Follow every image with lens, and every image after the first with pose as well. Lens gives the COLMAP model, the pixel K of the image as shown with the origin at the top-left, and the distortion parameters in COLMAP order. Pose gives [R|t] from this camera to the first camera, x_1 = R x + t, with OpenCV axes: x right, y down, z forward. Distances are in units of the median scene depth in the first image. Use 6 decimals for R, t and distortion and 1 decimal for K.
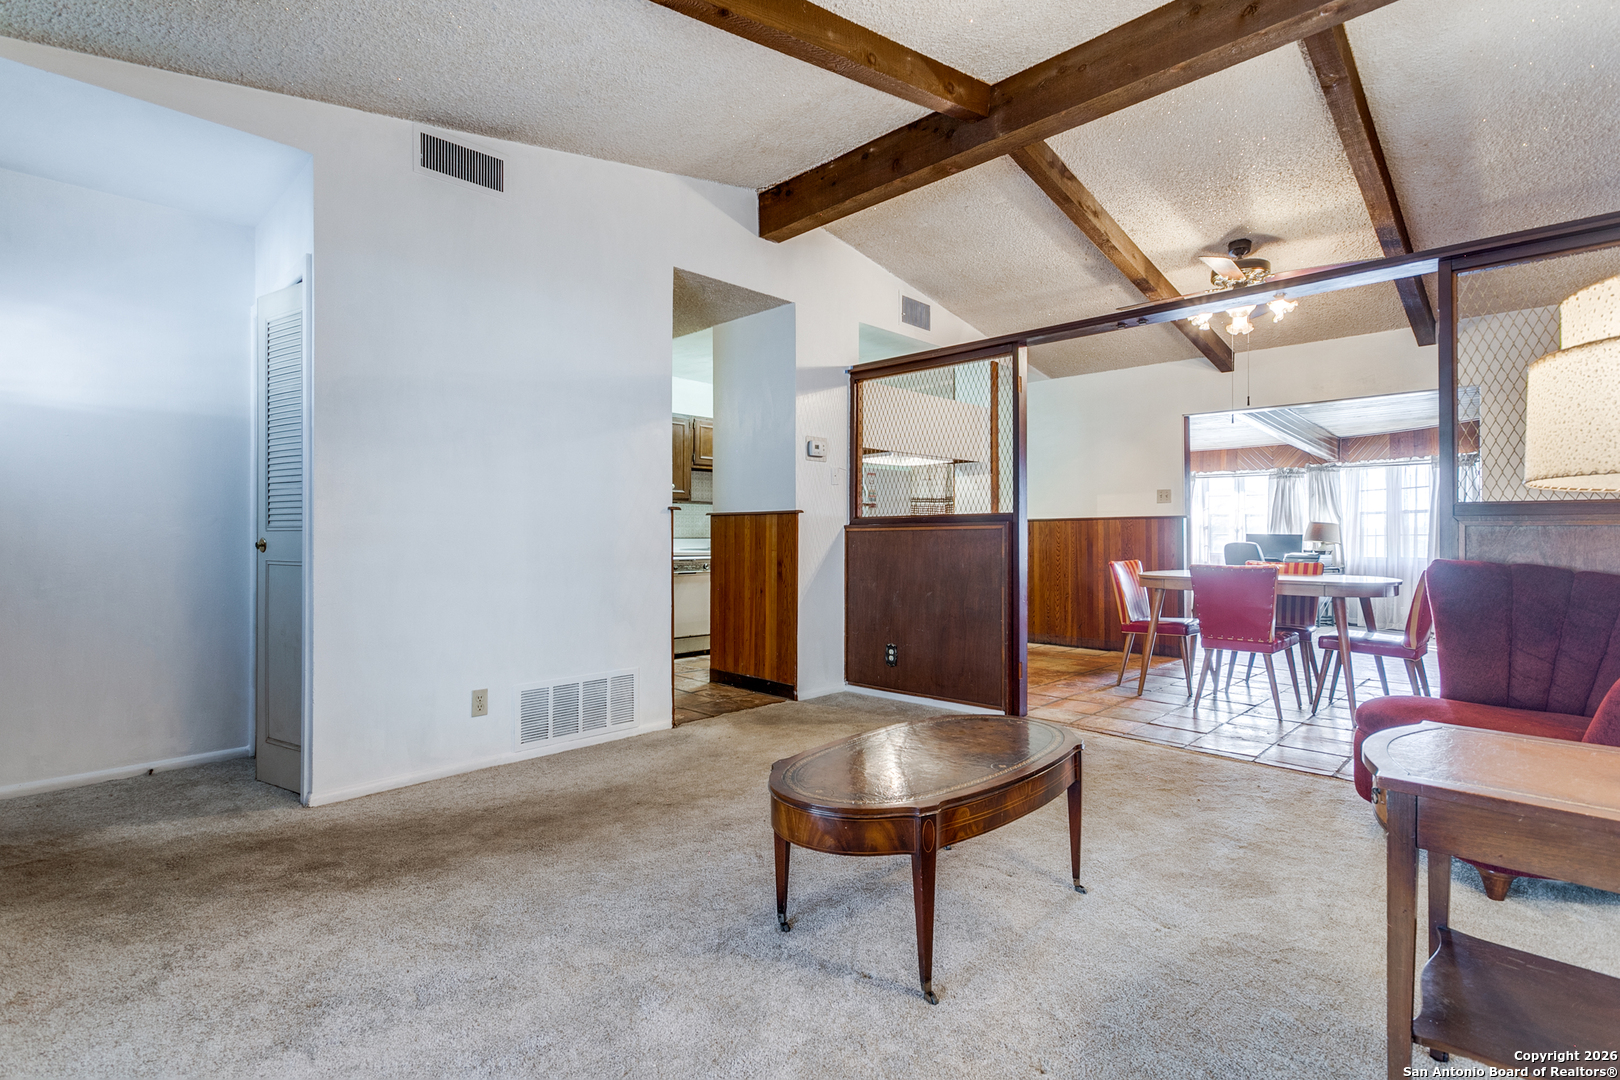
lens RADIAL K [[772.5, 0, 810.0], [0, 772.5, 540.0], [0, 0, 1]] dist [-0.000629, 0.000009]
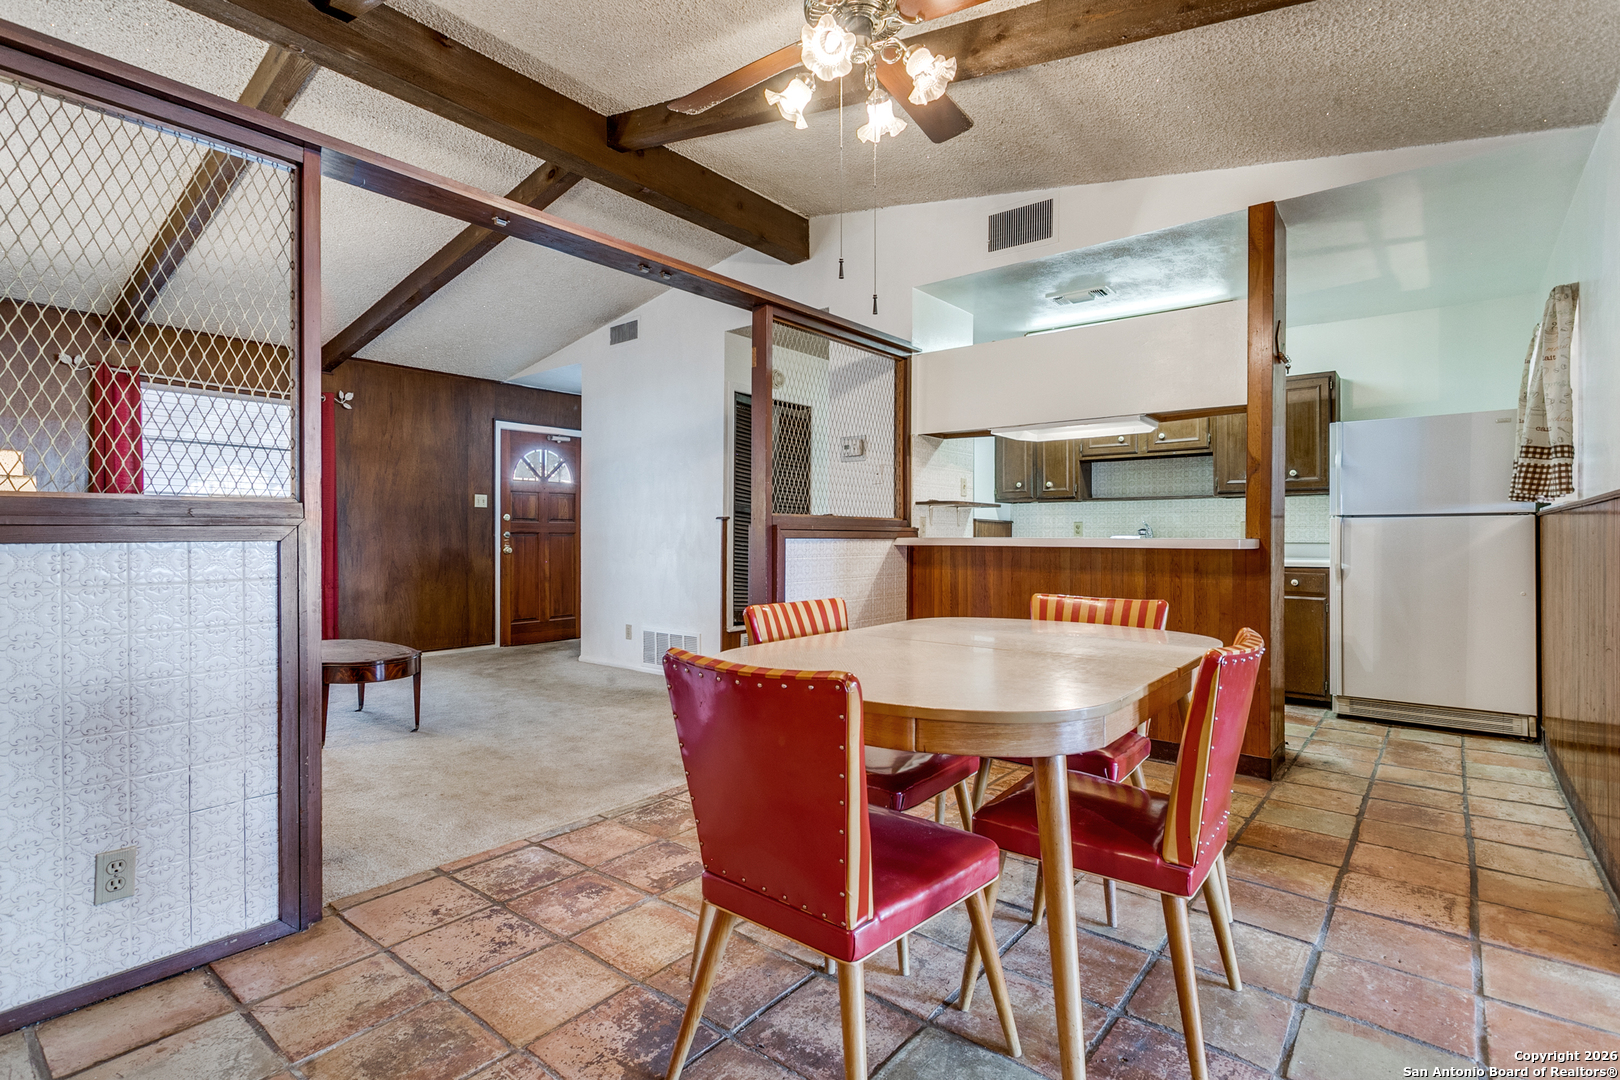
lens RADIAL K [[772.5, 0, 810.0], [0, 772.5, 540.0], [0, 0, 1]] dist [-0.000629, 0.000009]
pose [[0.101465, 0.001891, -0.994837, 1.358221], [-0.007488, 0.999971, 0.001137, -0.005523], [0.994811, 0.007334, 0.101476, 1.212850]]
